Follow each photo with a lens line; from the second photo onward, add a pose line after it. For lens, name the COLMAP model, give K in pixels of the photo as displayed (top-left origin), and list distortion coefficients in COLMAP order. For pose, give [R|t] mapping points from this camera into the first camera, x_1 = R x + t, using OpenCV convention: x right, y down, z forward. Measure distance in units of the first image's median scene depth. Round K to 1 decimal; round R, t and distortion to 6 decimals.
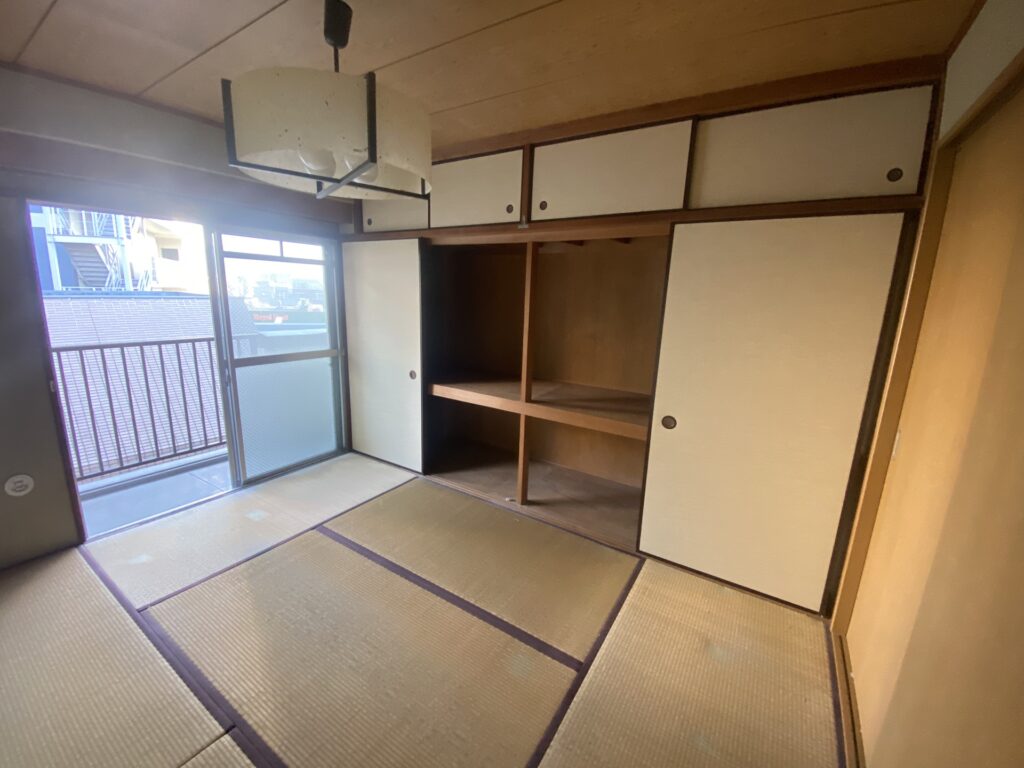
lens RADIAL K [[418.9, 0, 514.3], [0, 418.9, 386.2], [0, 0, 1]] dist [-0.001802, -0.004987]
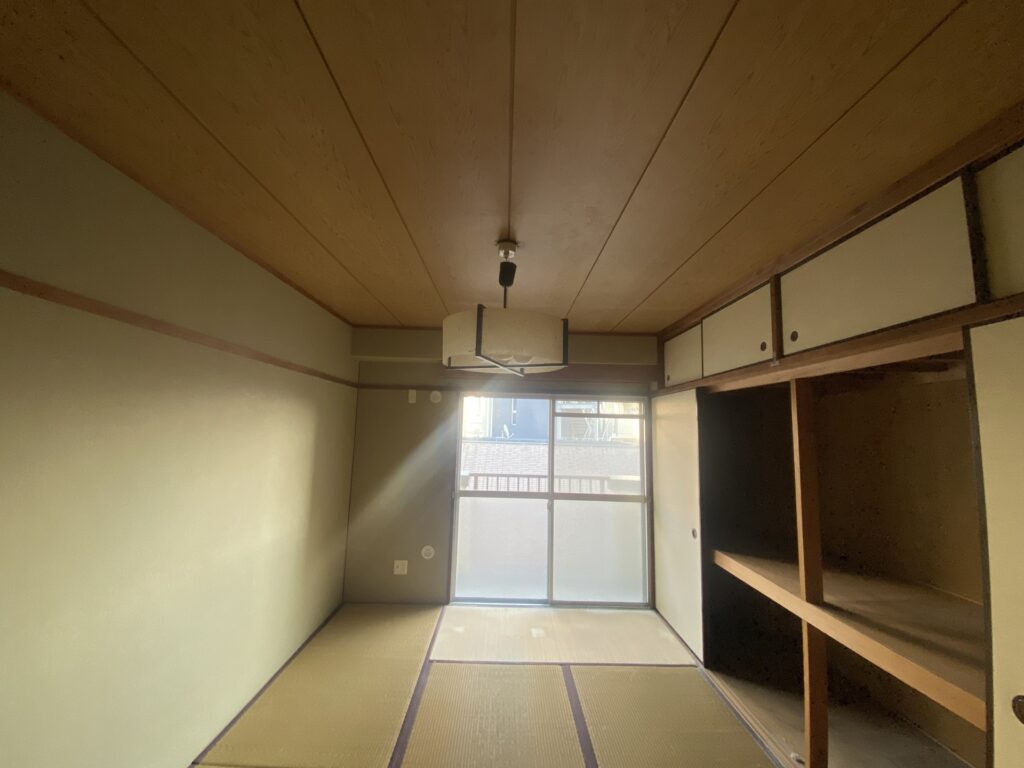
lens RADIAL K [[418.9, 0, 503.1], [0, 418.9, 379.0], [0, 0, 1]] dist [-0.001802, -0.004987]
pose [[0.536203, -0.123406, -0.835020, 0.370407], [-0.187447, 0.947145, -0.260345, -0.034516], [0.823013, 0.296119, 0.484730, 0.149609]]
